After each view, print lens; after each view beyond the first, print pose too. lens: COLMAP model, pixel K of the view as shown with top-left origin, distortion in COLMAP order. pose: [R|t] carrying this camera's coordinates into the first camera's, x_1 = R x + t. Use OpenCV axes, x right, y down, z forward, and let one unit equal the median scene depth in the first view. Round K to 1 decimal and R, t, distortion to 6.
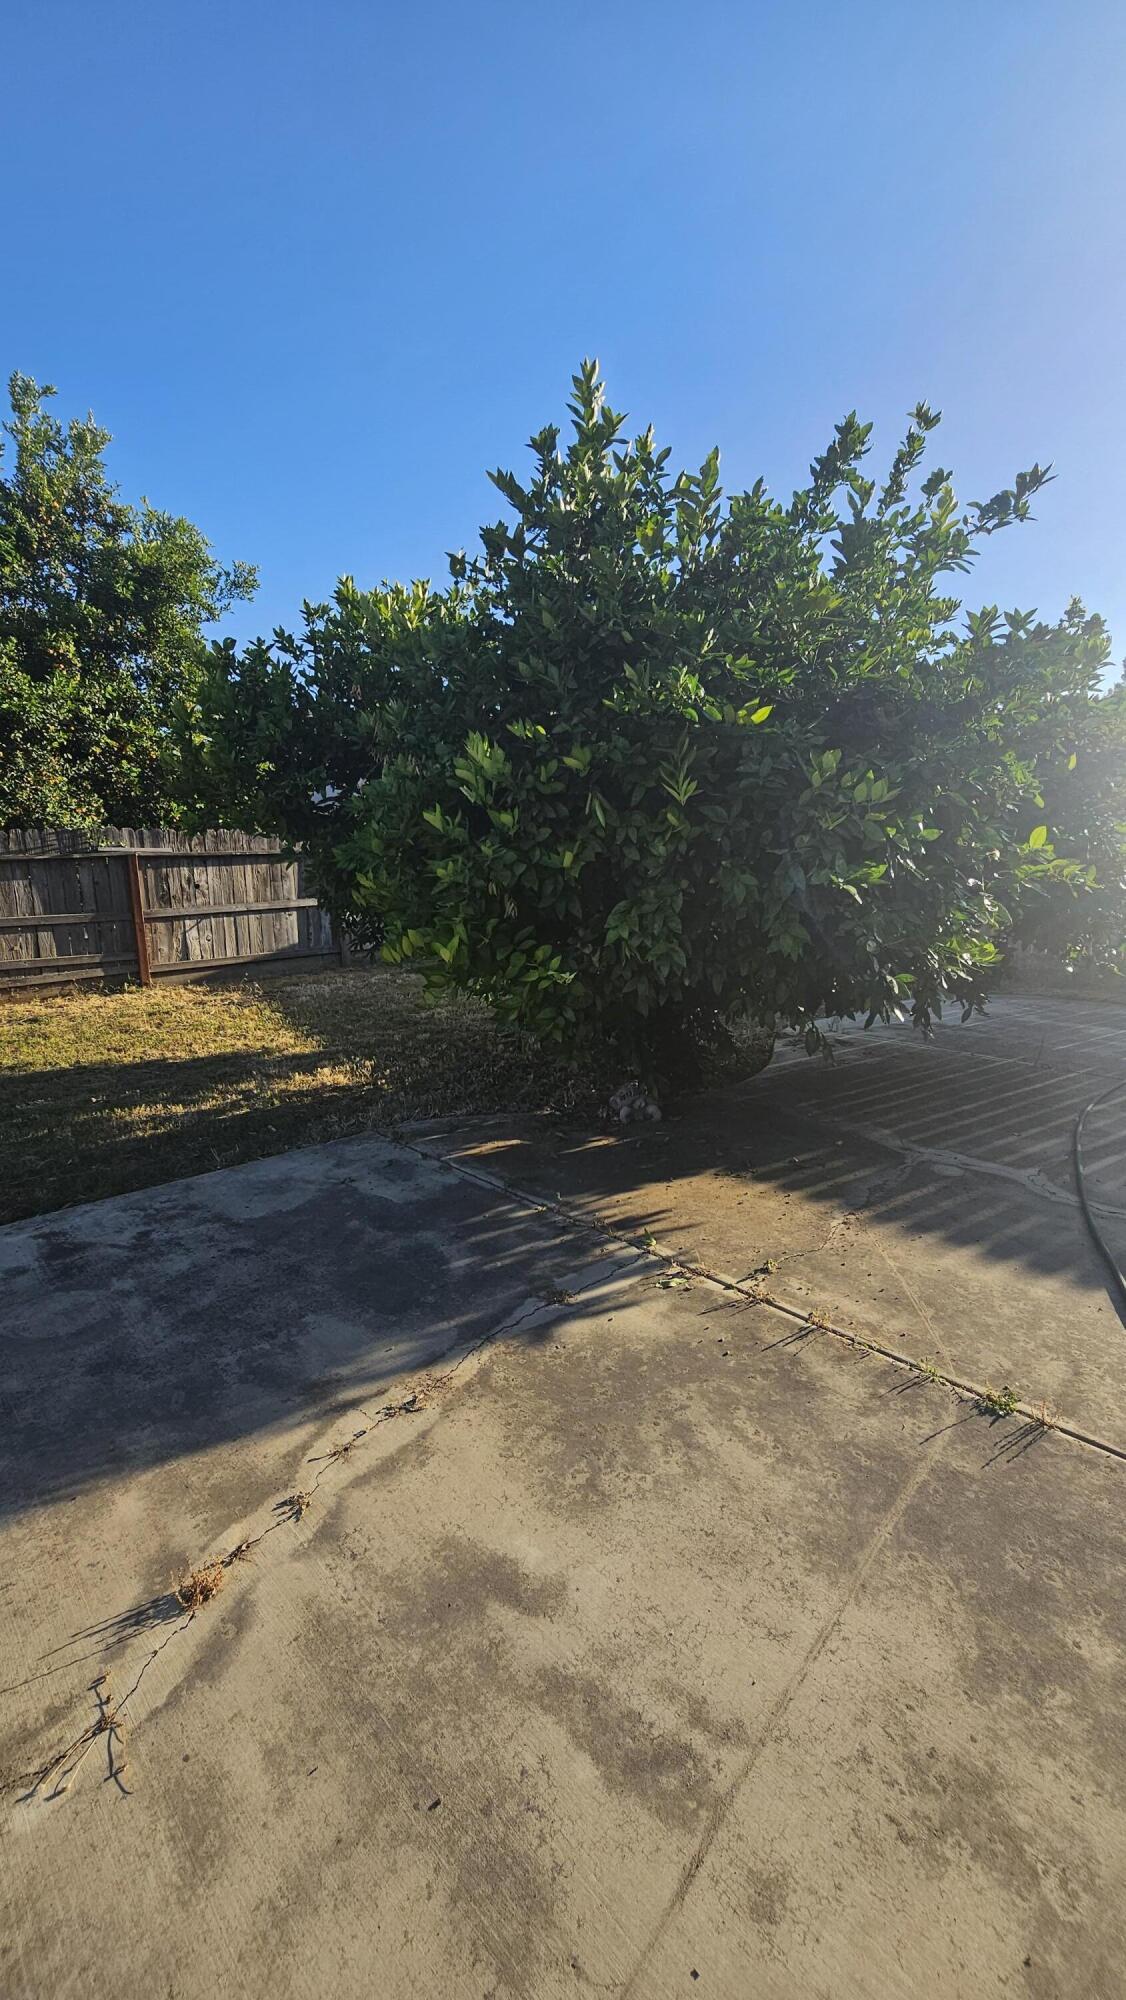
lens RADIAL K [[815.9, 0, 561.2], [0, 815.9, 992.9], [0, 0, 1]] dist [-0.004018, -0.000203]
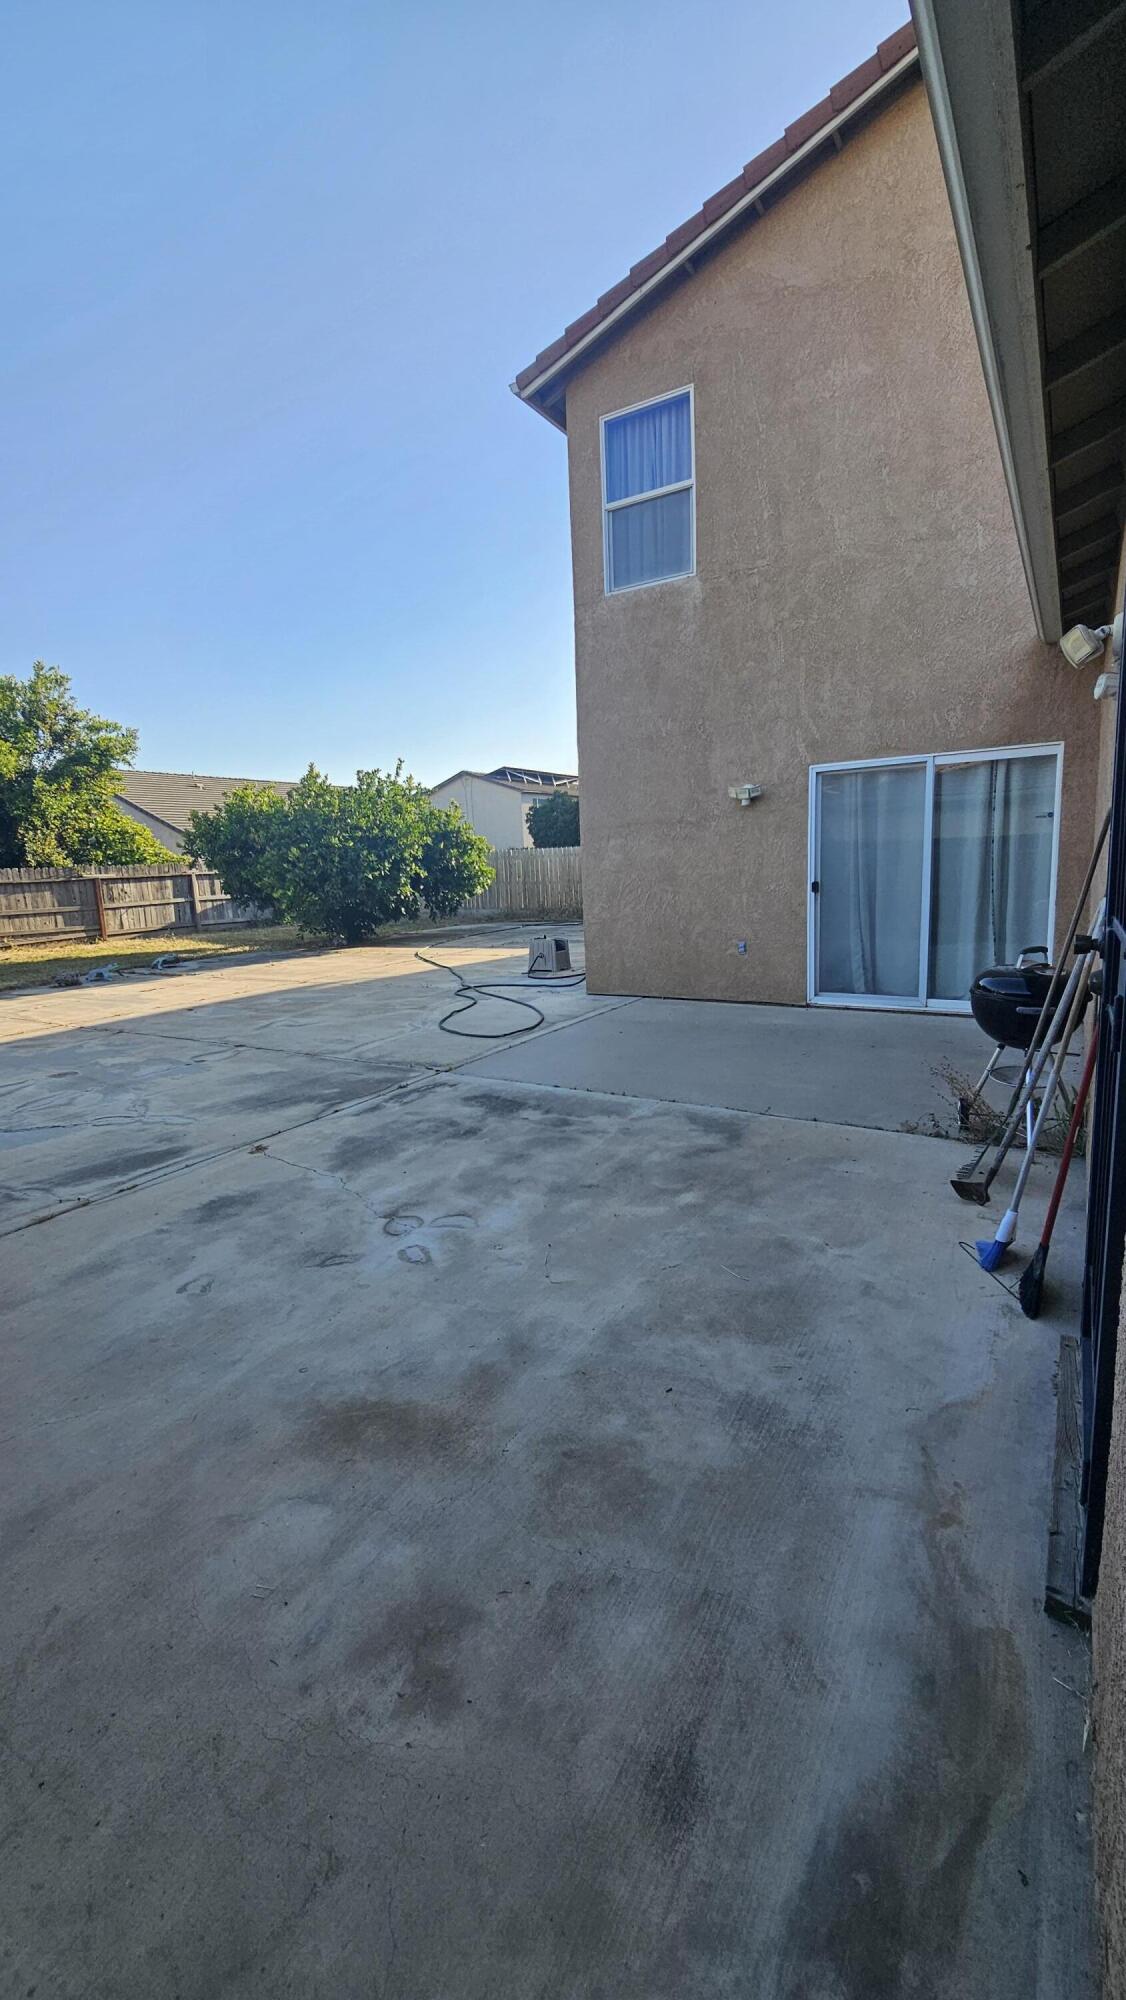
lens RADIAL K [[815.9, 0, 561.2], [0, 815.9, 992.9], [0, 0, 1]] dist [-0.004018, -0.000203]
pose [[0.953862, -0.070941, 0.291746, -0.020093], [0.076400, 0.997050, -0.007344, 0.232727], [-0.290364, 0.029295, 0.956468, -1.350667]]
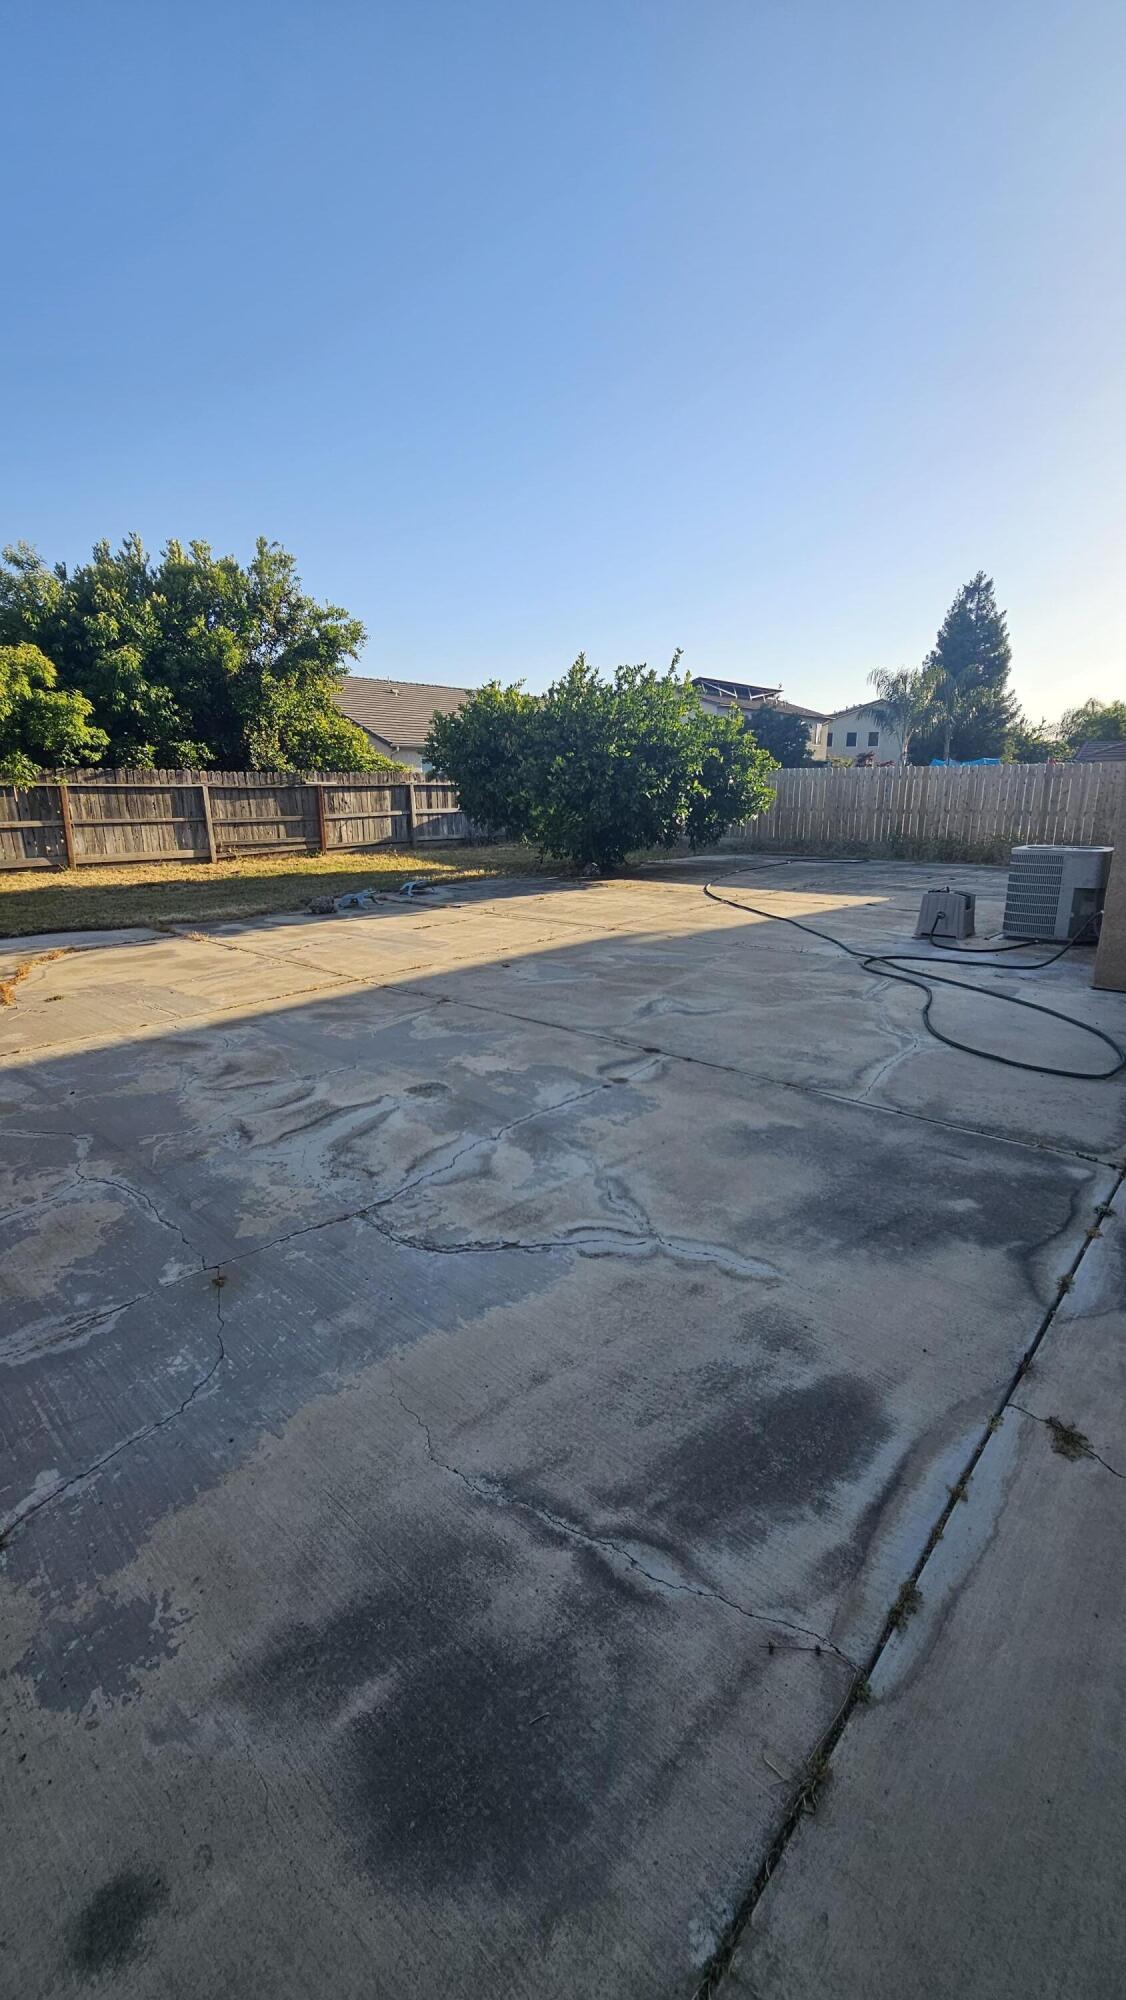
lens RADIAL K [[812.6, 0, 562.1], [0, 812.6, 991.6], [0, 0, 1]] dist [-0.002601, -0.000302]
pose [[0.992138, -0.024041, 0.122821, -0.203918], [0.014488, 0.996841, 0.078091, 0.176702], [-0.124311, -0.075697, 0.989352, -1.022000]]
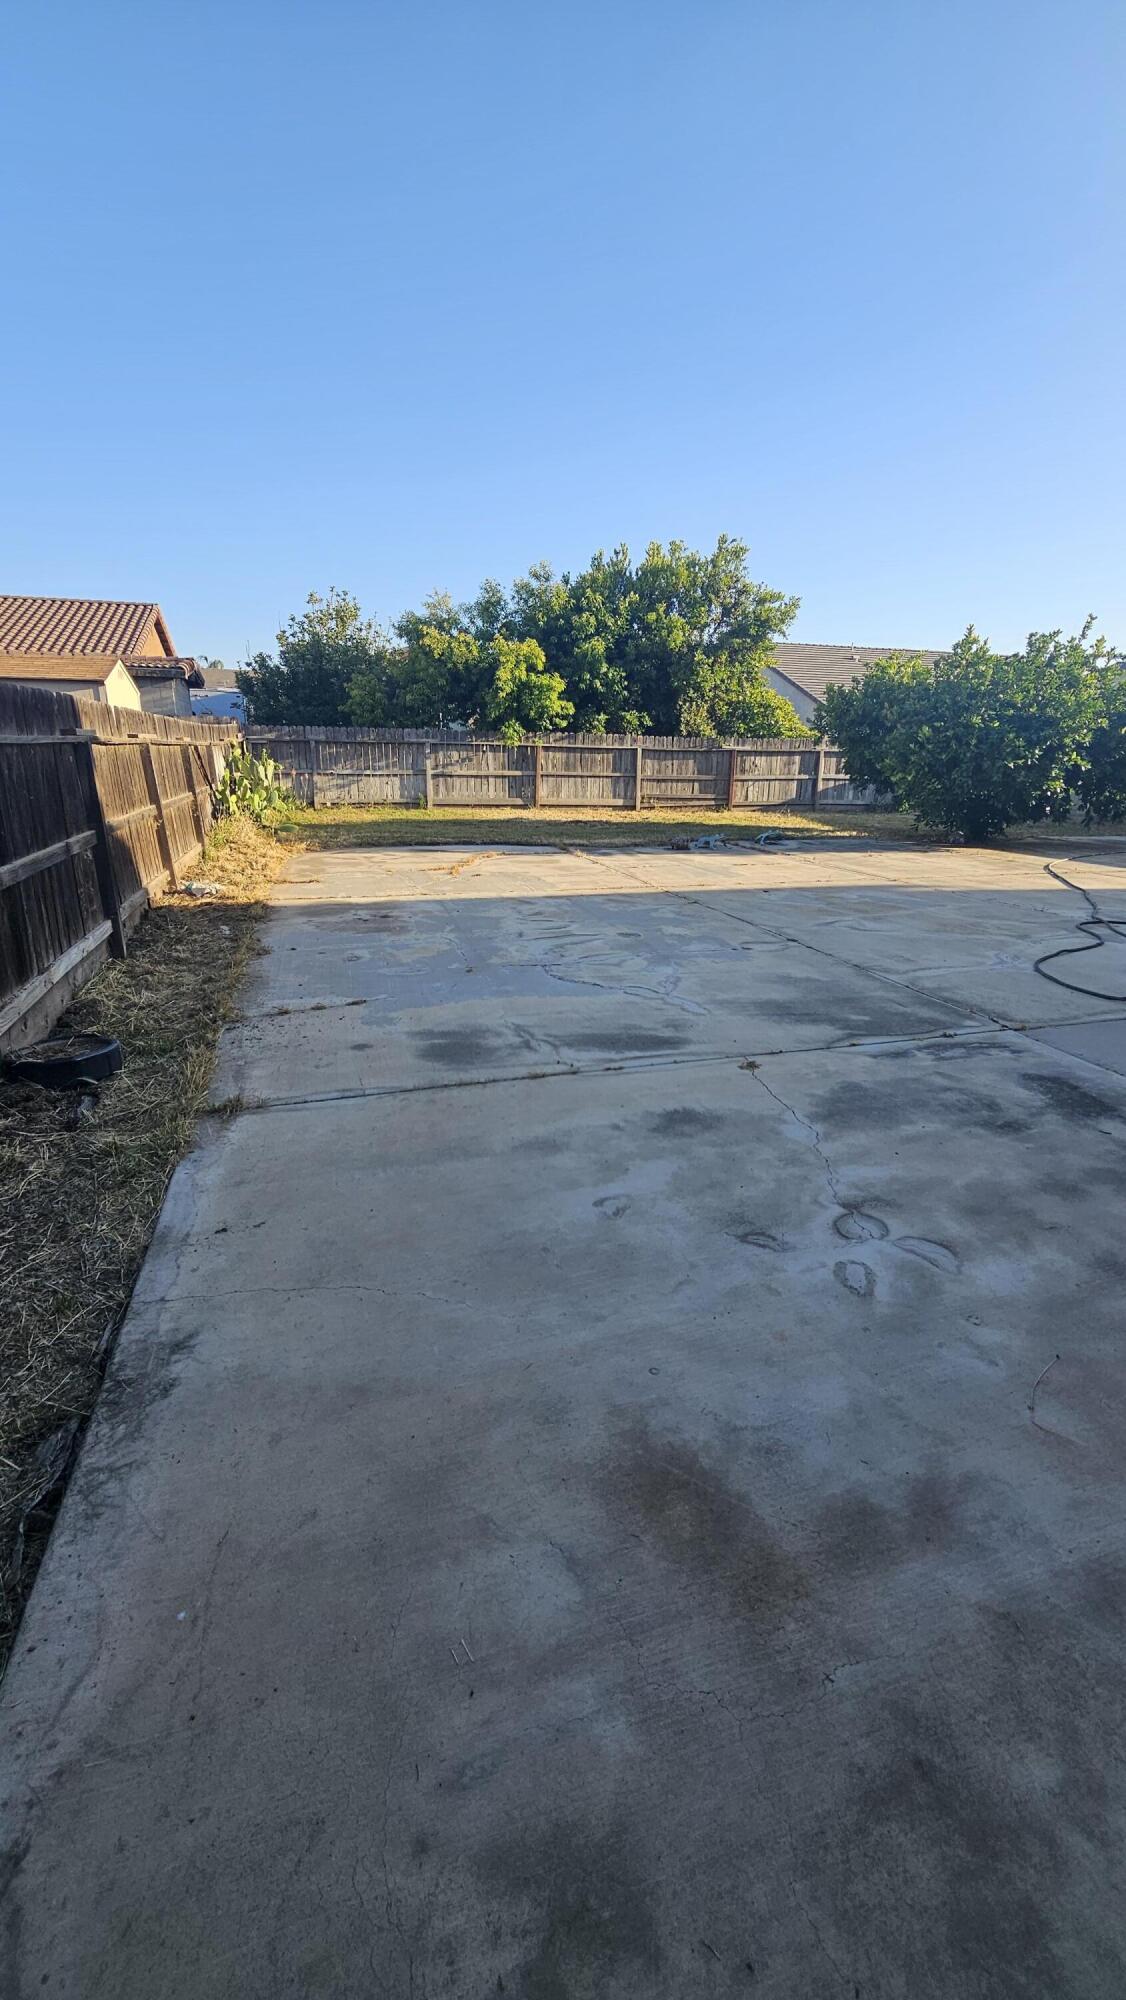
lens RADIAL K [[815.9, 0, 561.2], [0, 815.9, 992.9], [0, 0, 1]] dist [-0.004018, -0.000203]
pose [[0.907453, 0.146555, -0.393764, 0.016966], [-0.098348, 0.985248, 0.140049, 0.218594], [0.408481, -0.088362, 0.908480, -1.270234]]
